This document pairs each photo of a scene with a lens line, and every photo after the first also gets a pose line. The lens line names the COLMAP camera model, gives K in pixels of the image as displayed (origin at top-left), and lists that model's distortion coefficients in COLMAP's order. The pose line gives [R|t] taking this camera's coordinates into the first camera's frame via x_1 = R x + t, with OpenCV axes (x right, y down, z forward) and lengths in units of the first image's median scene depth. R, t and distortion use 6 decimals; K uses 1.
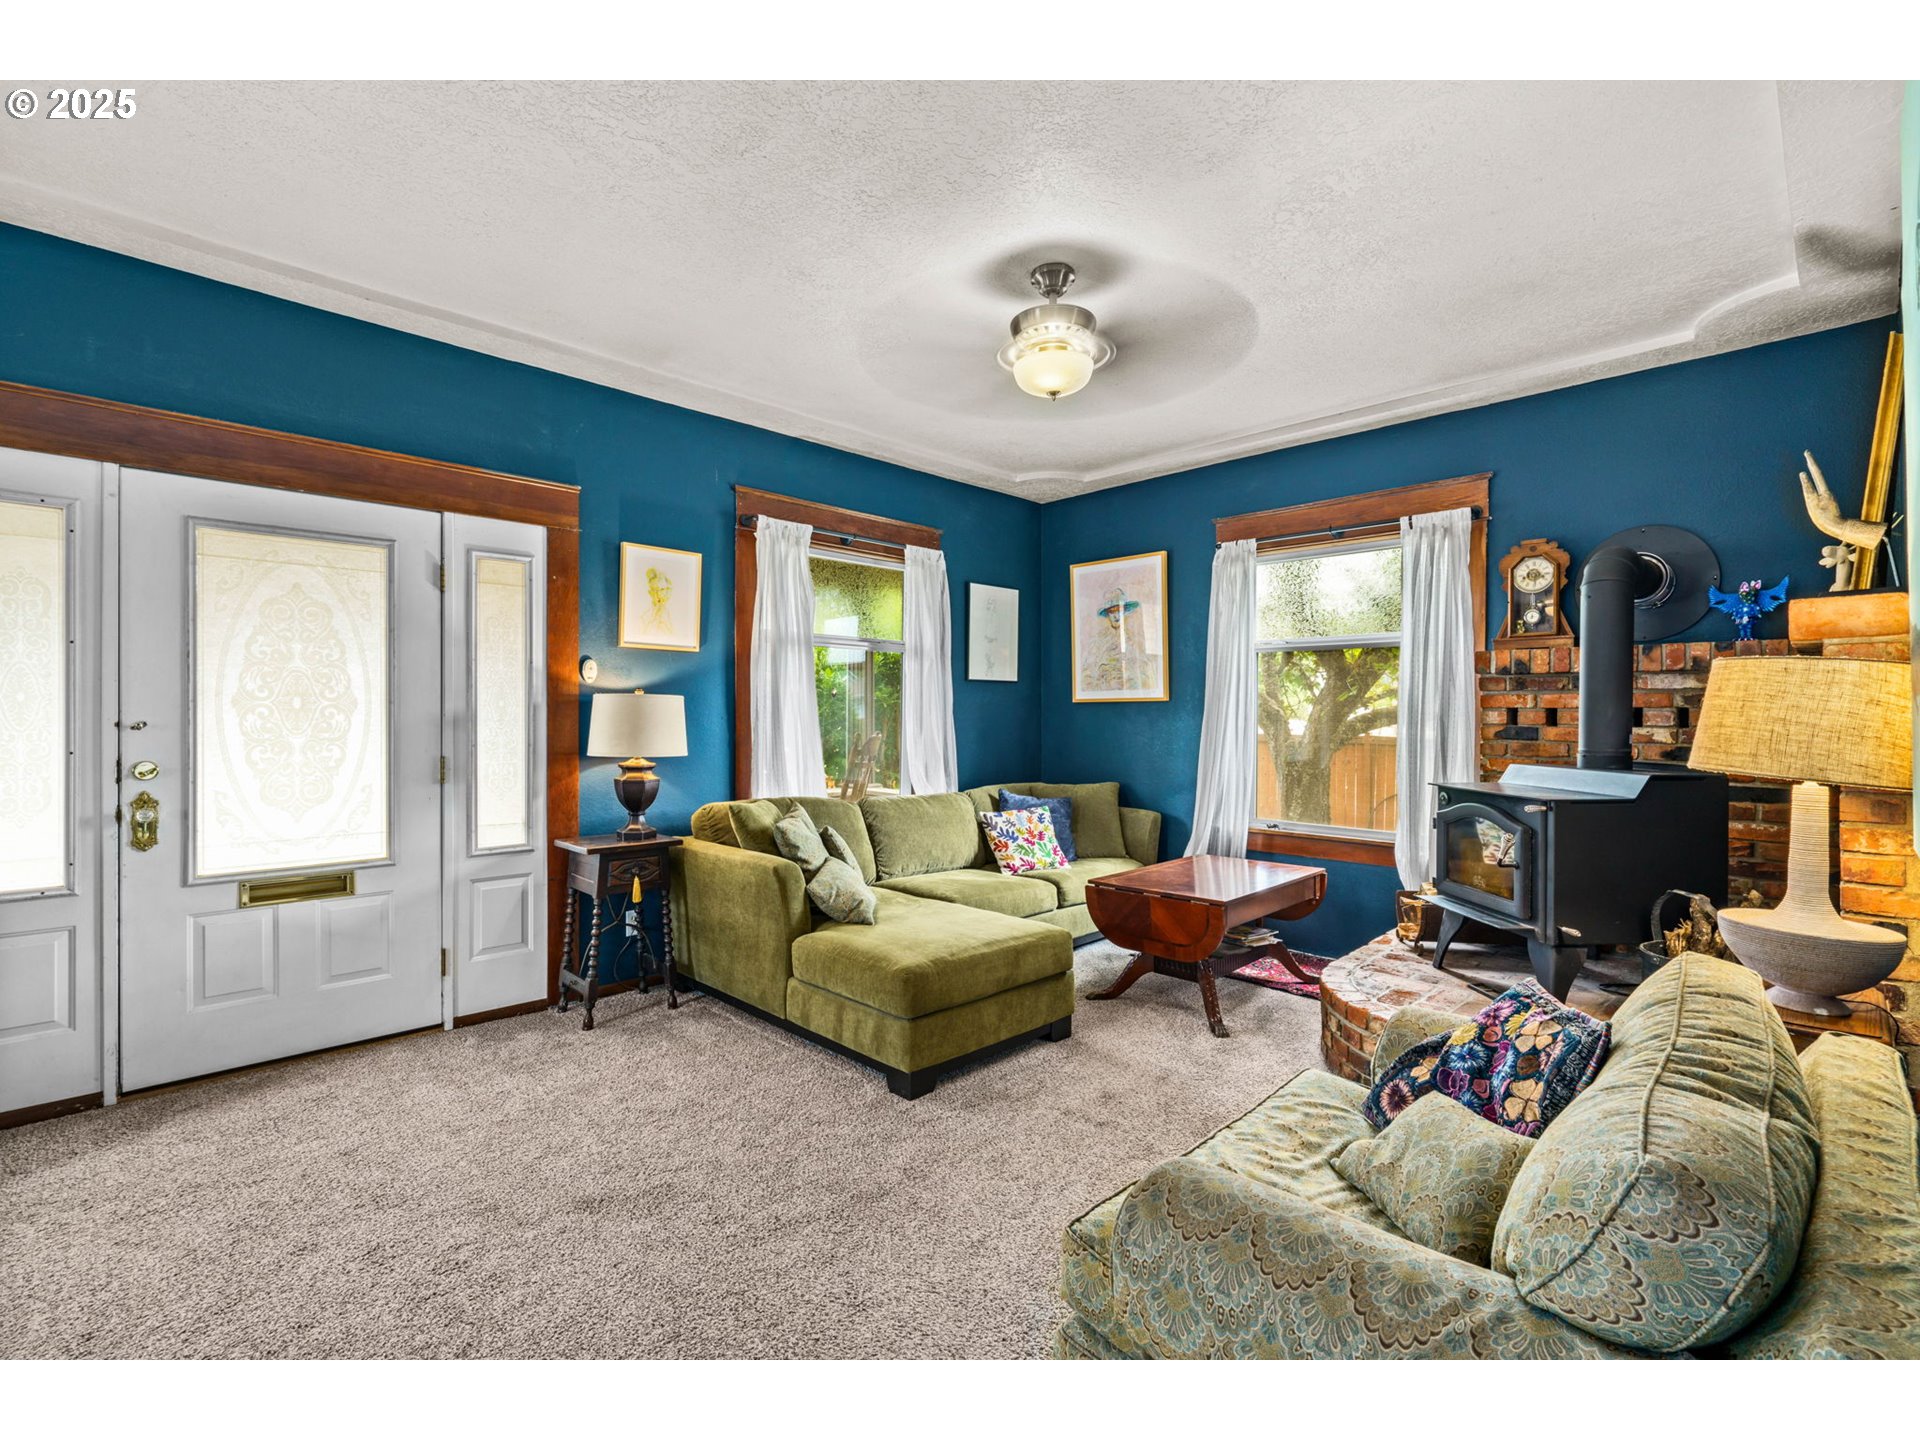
lens RADIAL K [[898.9, 0, 960.0], [0, 898.9, 720.0], [0, 0, 1]] dist [-0.001334, -0.000146]
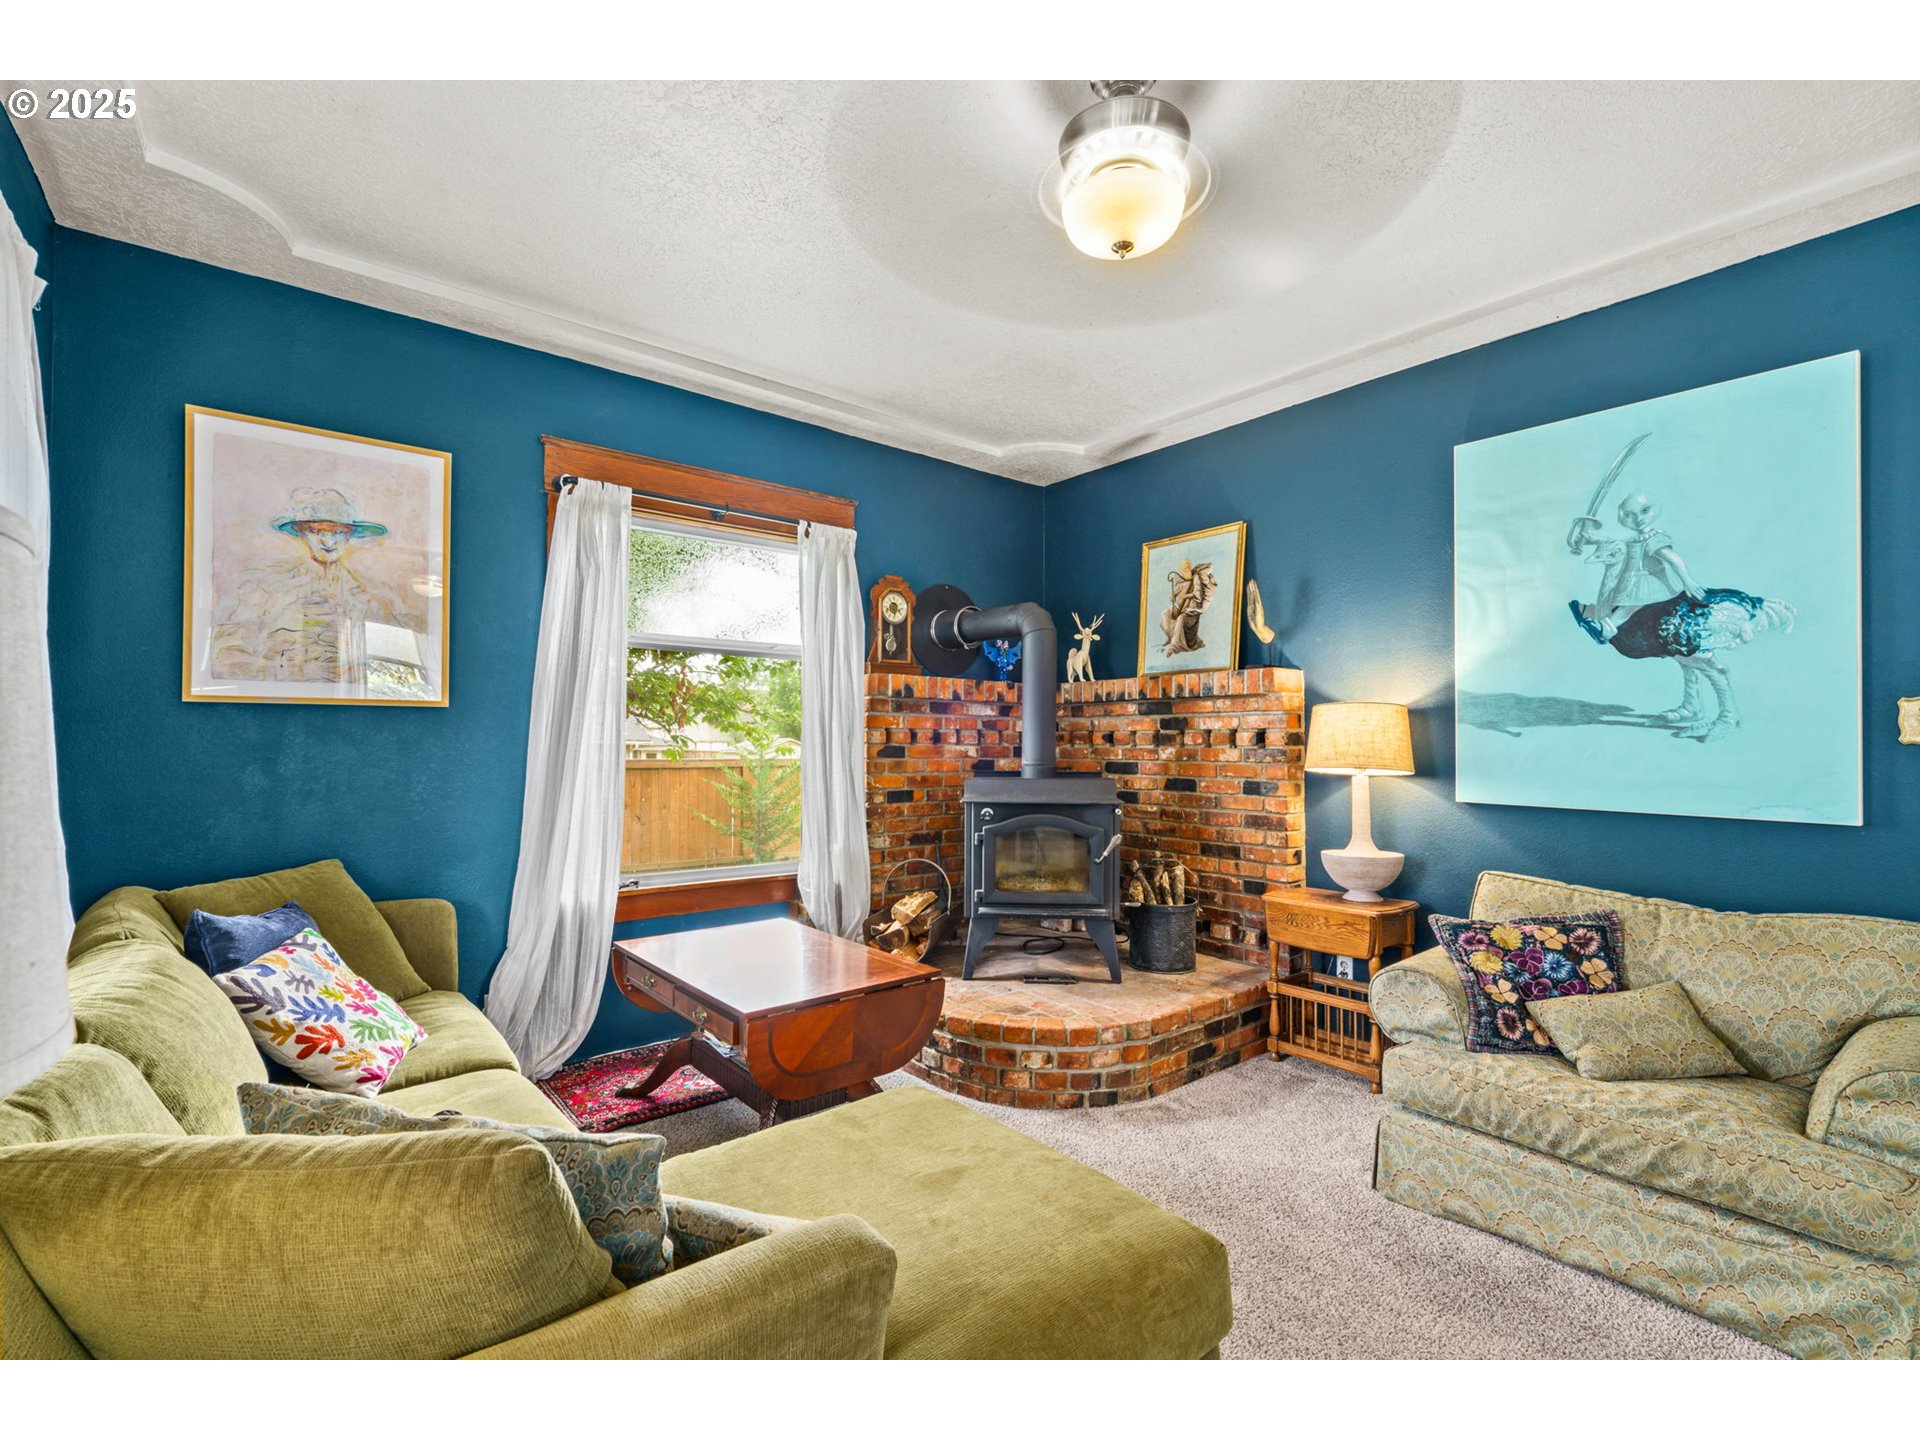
lens RADIAL K [[898.9, 0, 960.0], [0, 898.9, 720.0], [0, 0, 1]] dist [-0.001334, -0.000146]
pose [[0.063810, 0.012719, 0.997881, -0.430090], [-0.006601, 0.999902, -0.012323, -0.009778], [-0.997940, -0.005800, 0.063888, 0.794087]]
